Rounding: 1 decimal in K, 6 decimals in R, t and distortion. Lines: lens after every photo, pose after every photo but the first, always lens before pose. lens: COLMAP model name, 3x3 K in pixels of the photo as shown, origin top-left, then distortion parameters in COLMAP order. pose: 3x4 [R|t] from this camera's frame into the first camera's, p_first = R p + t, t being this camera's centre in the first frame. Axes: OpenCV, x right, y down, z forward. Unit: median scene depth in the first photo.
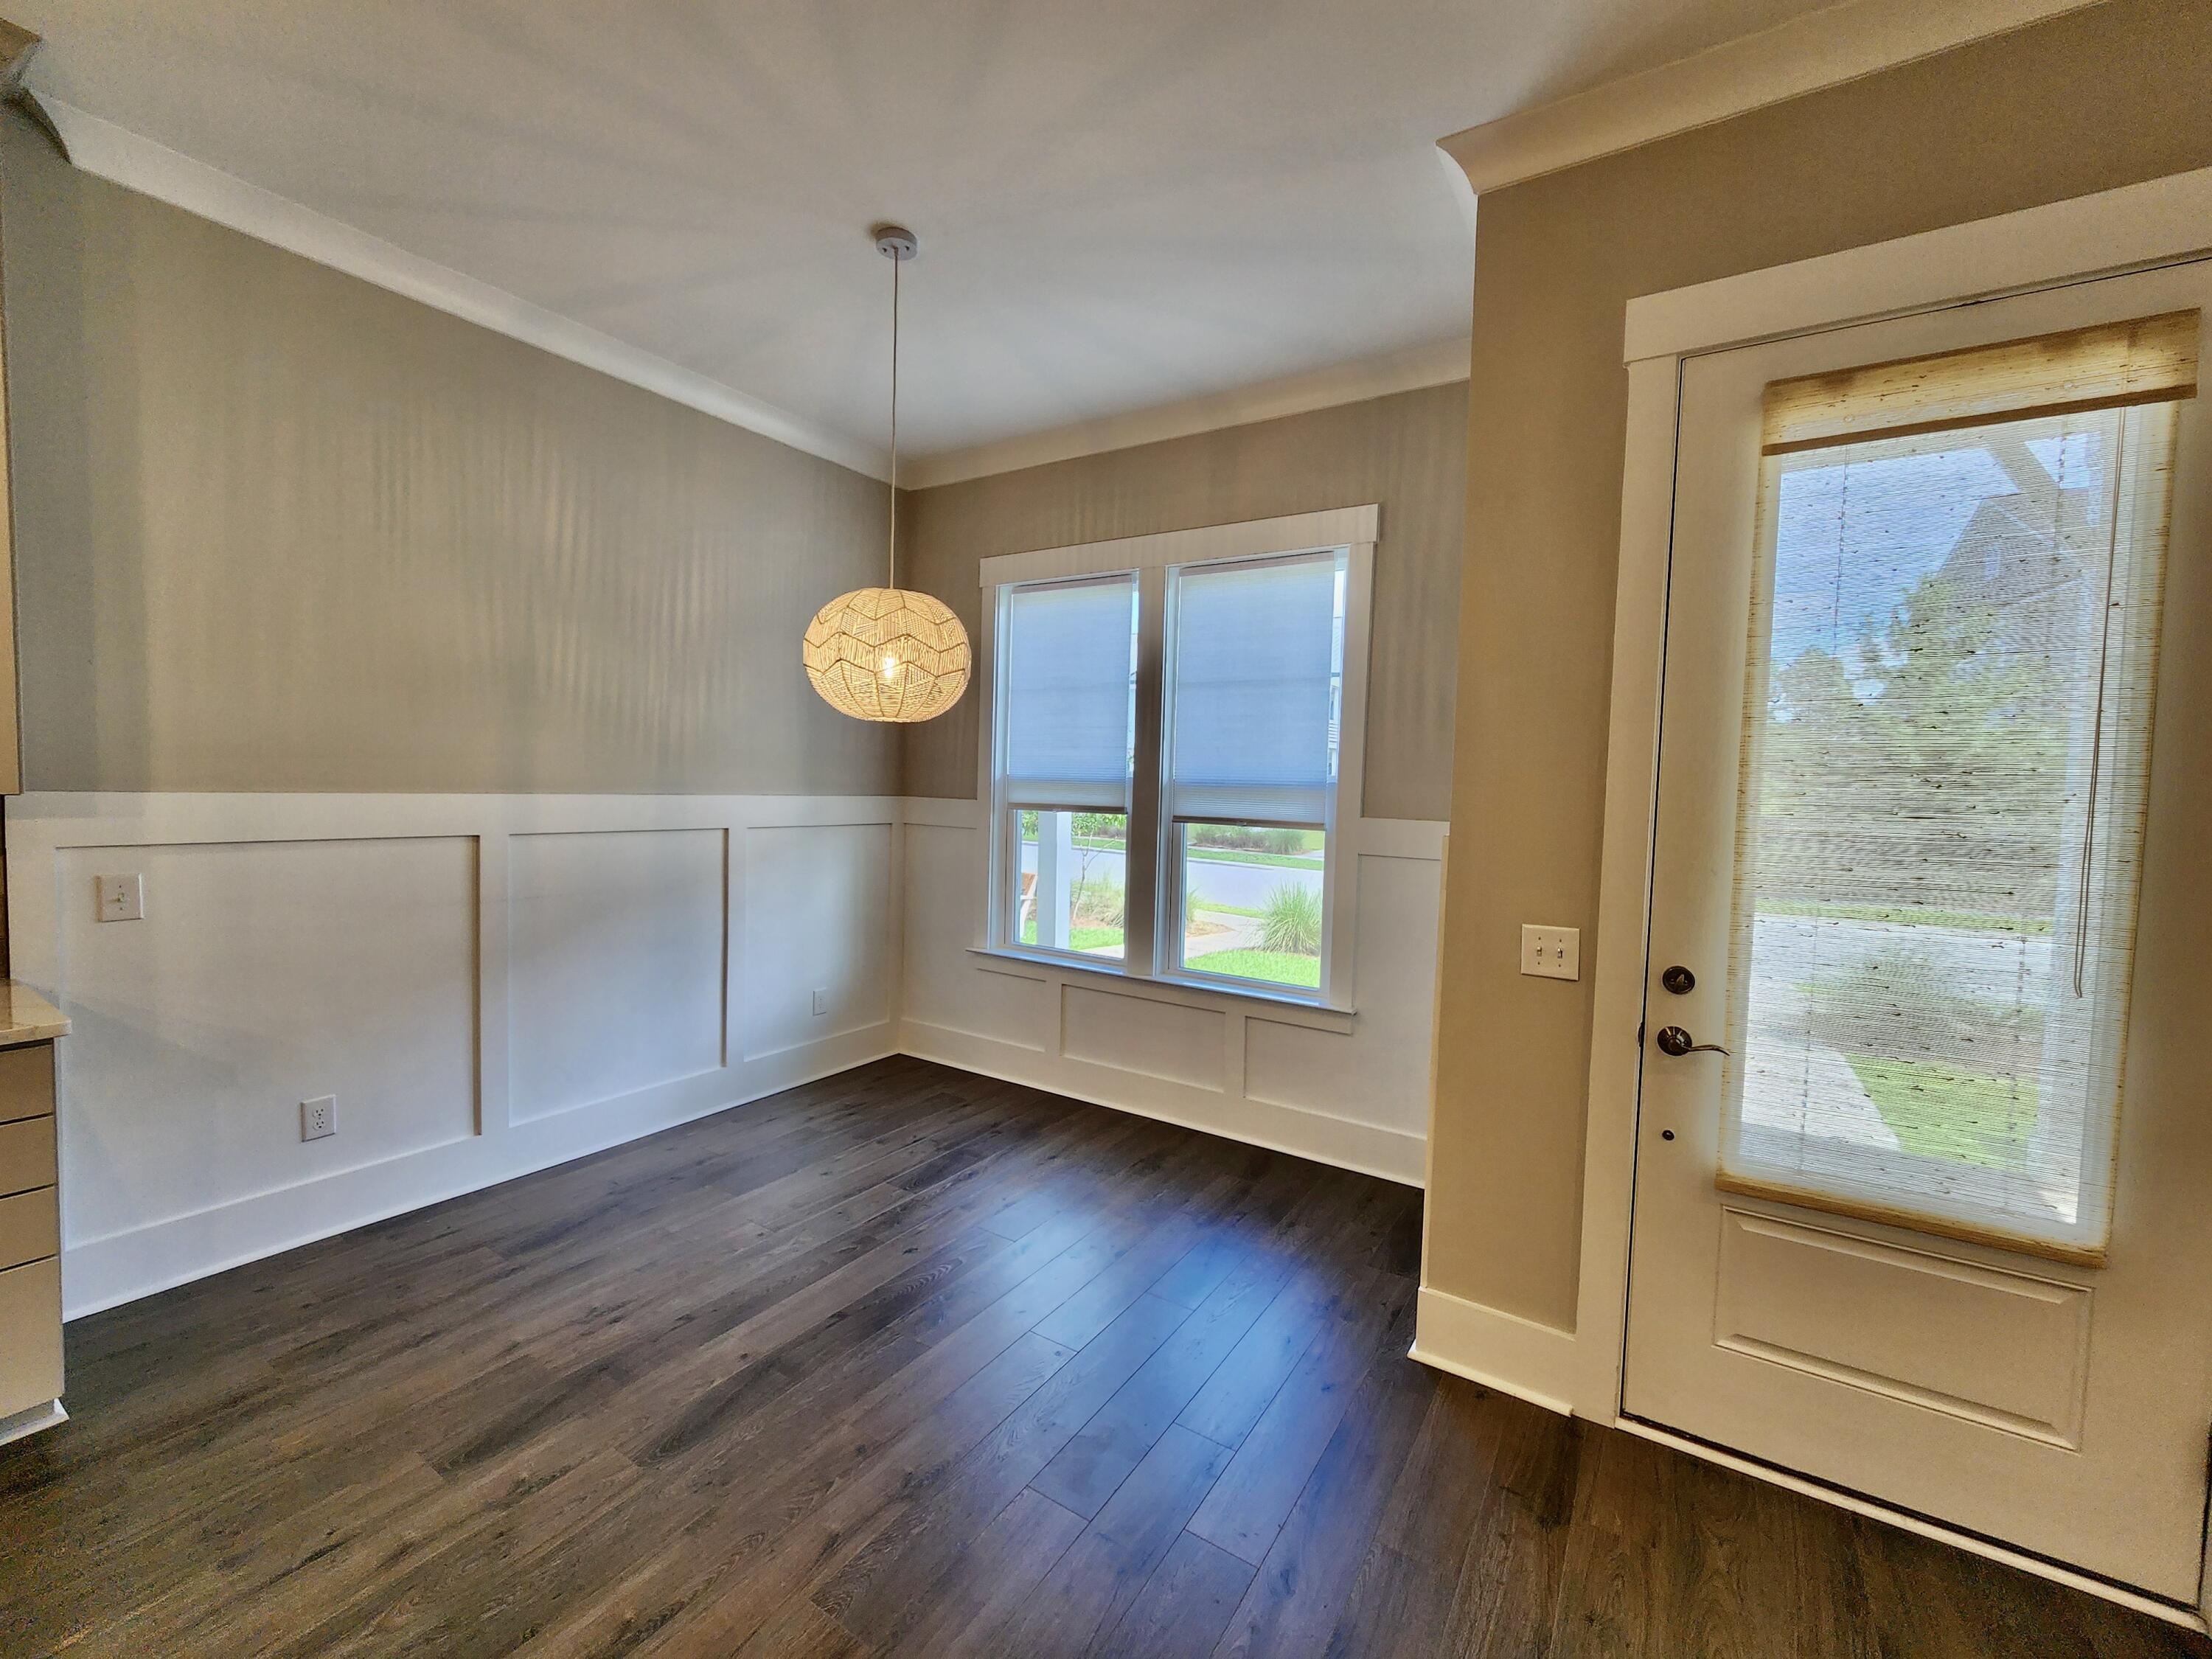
lens RADIAL K [[907.4, 0, 1106.0], [0, 907.4, 832.4], [0, 0, 1]] dist [0.002575, 0.000206]
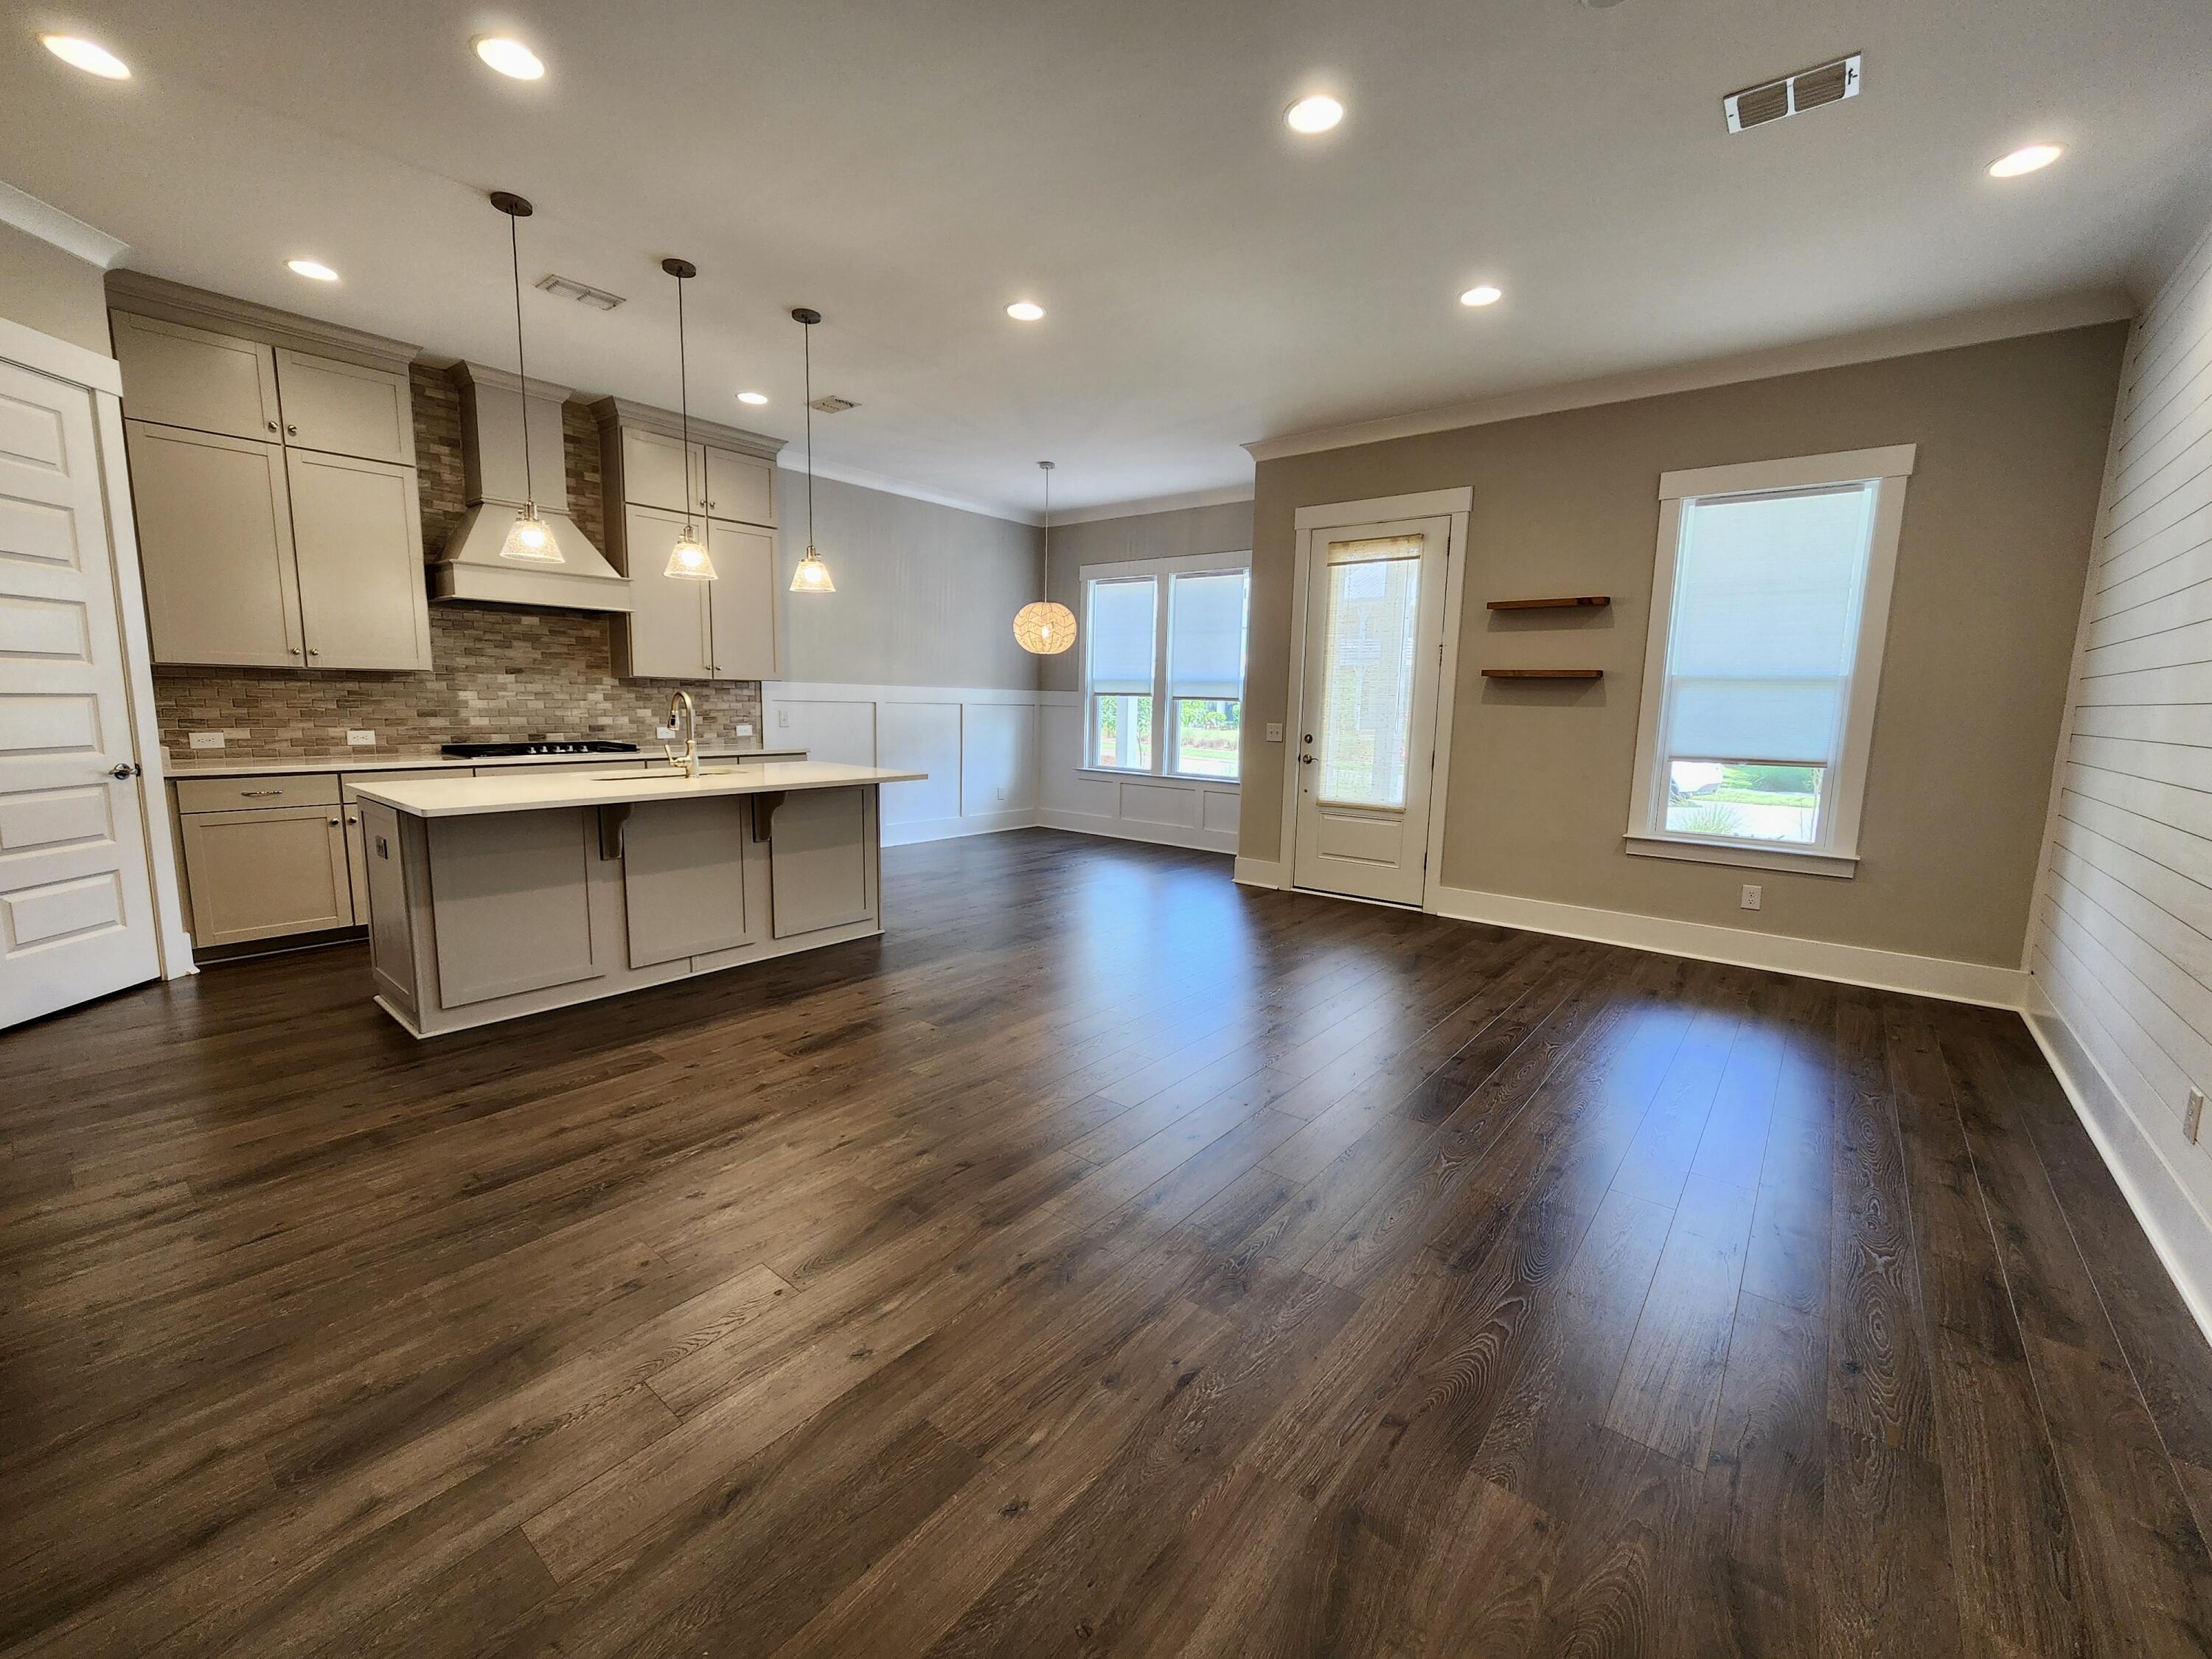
lens RADIAL K [[907.4, 0, 1091.1], [0, 907.4, 824.4], [0, 0, 1]] dist [0.002575, 0.000206]
pose [[0.992377, 0.010697, -0.122773, 0.186793], [-0.000829, 0.996783, 0.080143, 0.134824], [0.123235, -0.079430, 0.989194, -1.376342]]
